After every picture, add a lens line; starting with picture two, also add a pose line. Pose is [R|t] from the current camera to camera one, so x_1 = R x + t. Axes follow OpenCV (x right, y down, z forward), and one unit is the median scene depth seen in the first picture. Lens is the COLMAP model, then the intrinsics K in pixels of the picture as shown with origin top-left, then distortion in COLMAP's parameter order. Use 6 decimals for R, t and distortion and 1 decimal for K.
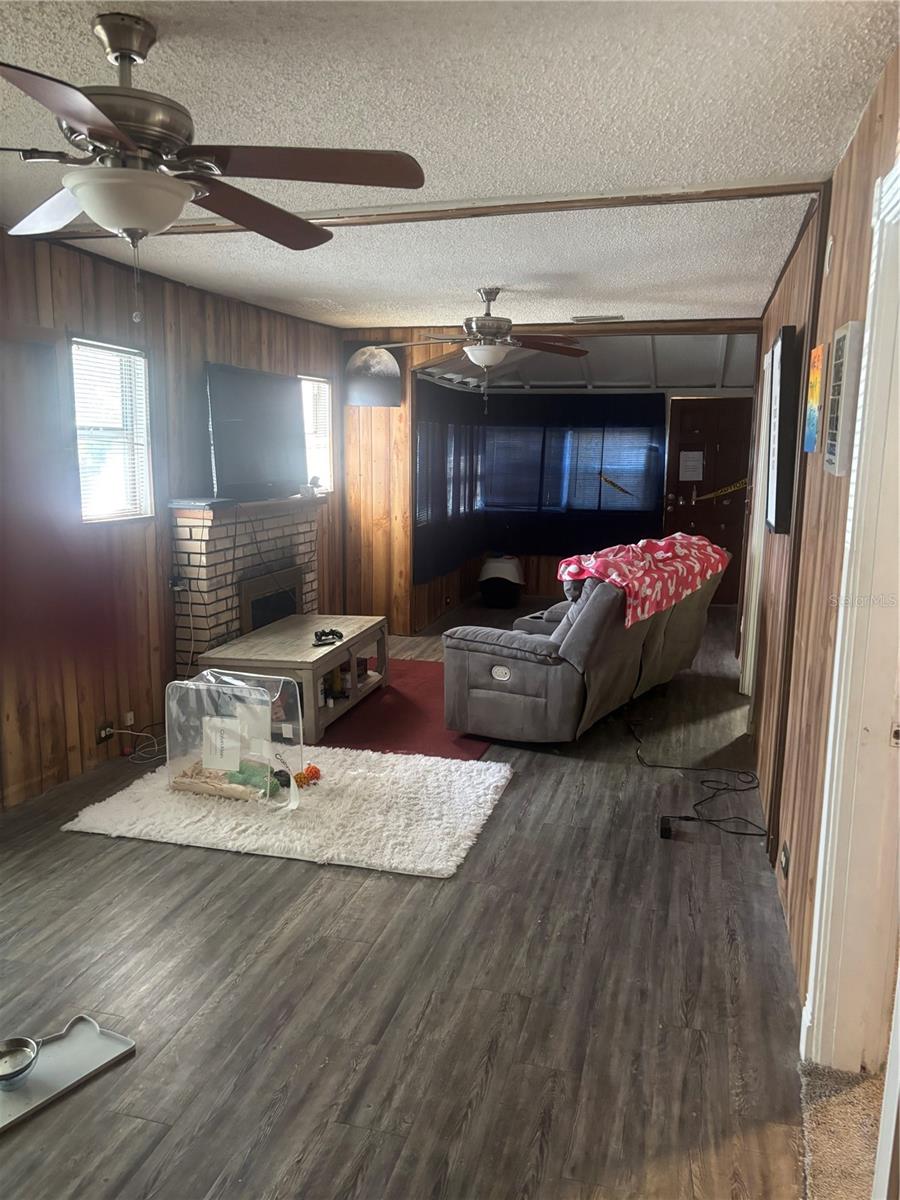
lens RADIAL K [[910.8, 0, 452.1], [0, 910.8, 605.5], [0, 0, 1]] dist [0.057162, -0.061090]
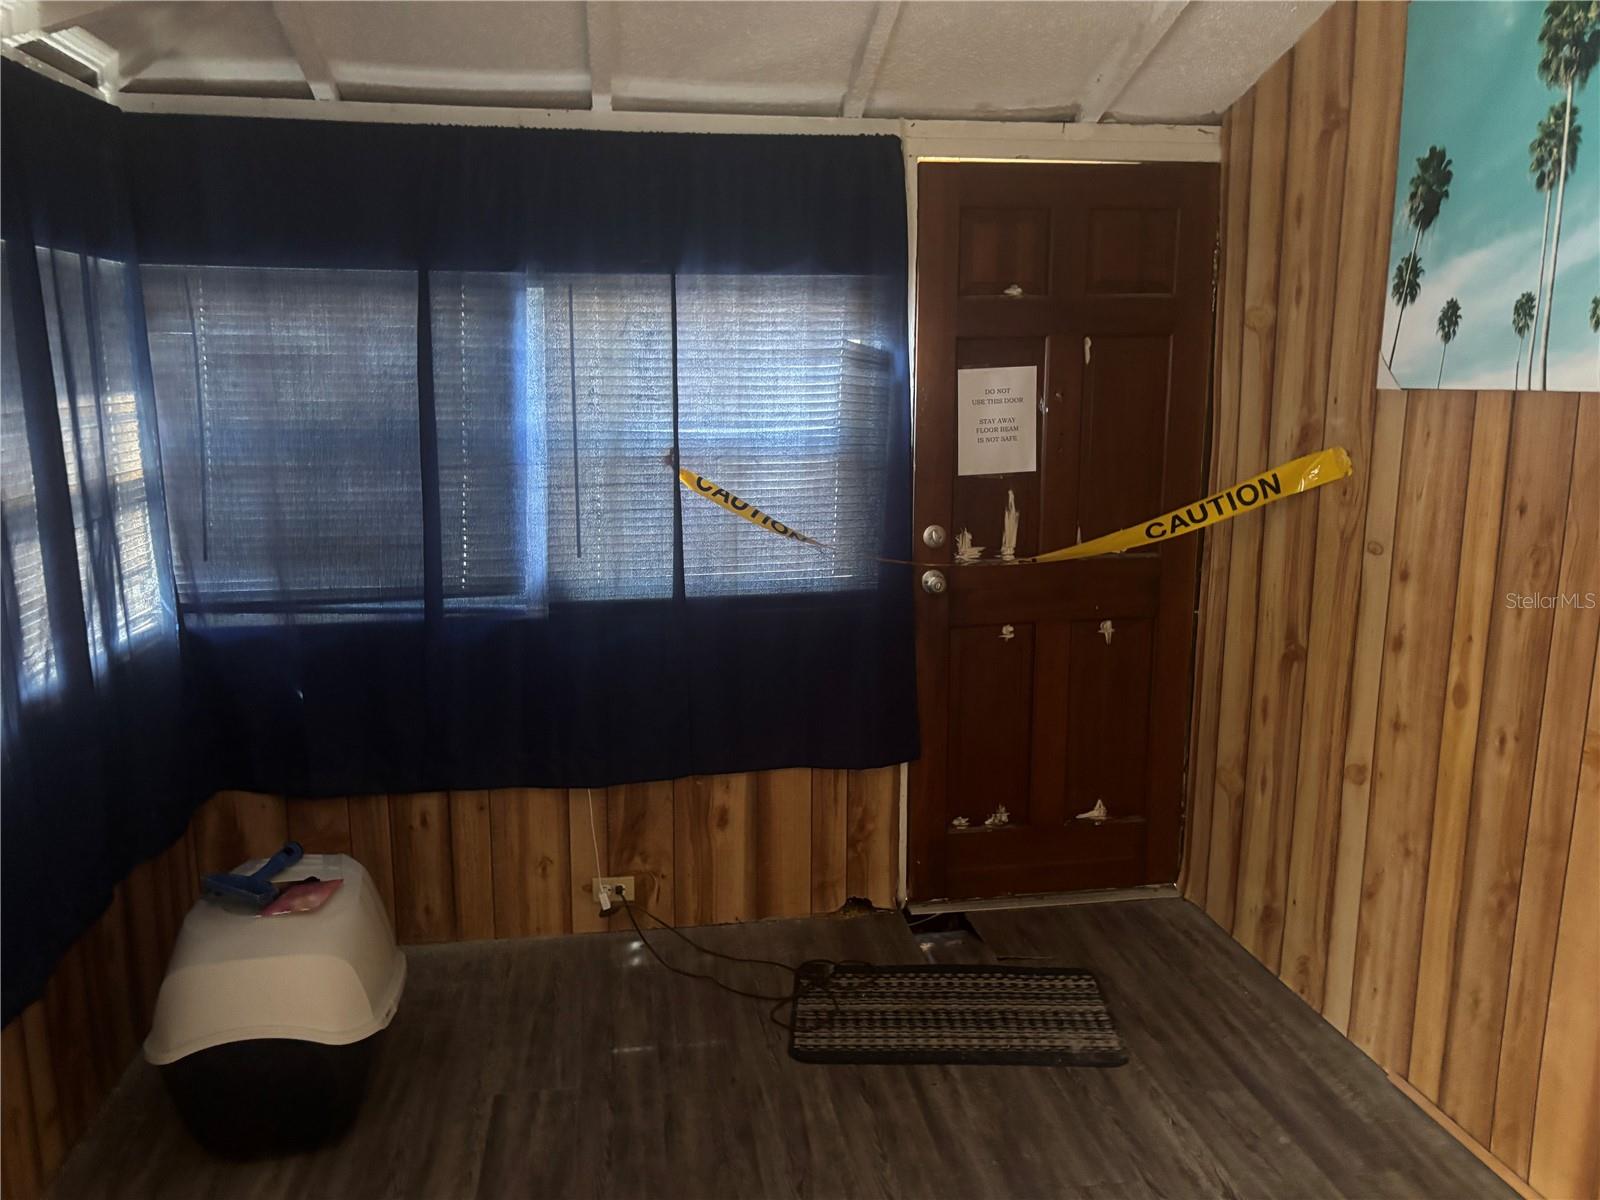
lens RADIAL K [[1214.4, 0, 808.8], [0, 1214.4, 609.0], [0, 0, 1]] dist [0.057162, -0.061090]
pose [[0.908262, -0.091788, 0.408209, 0.056006], [0.083151, 0.995778, 0.038897, -0.114236], [-0.410055, -0.001386, 0.912060, 0.684841]]
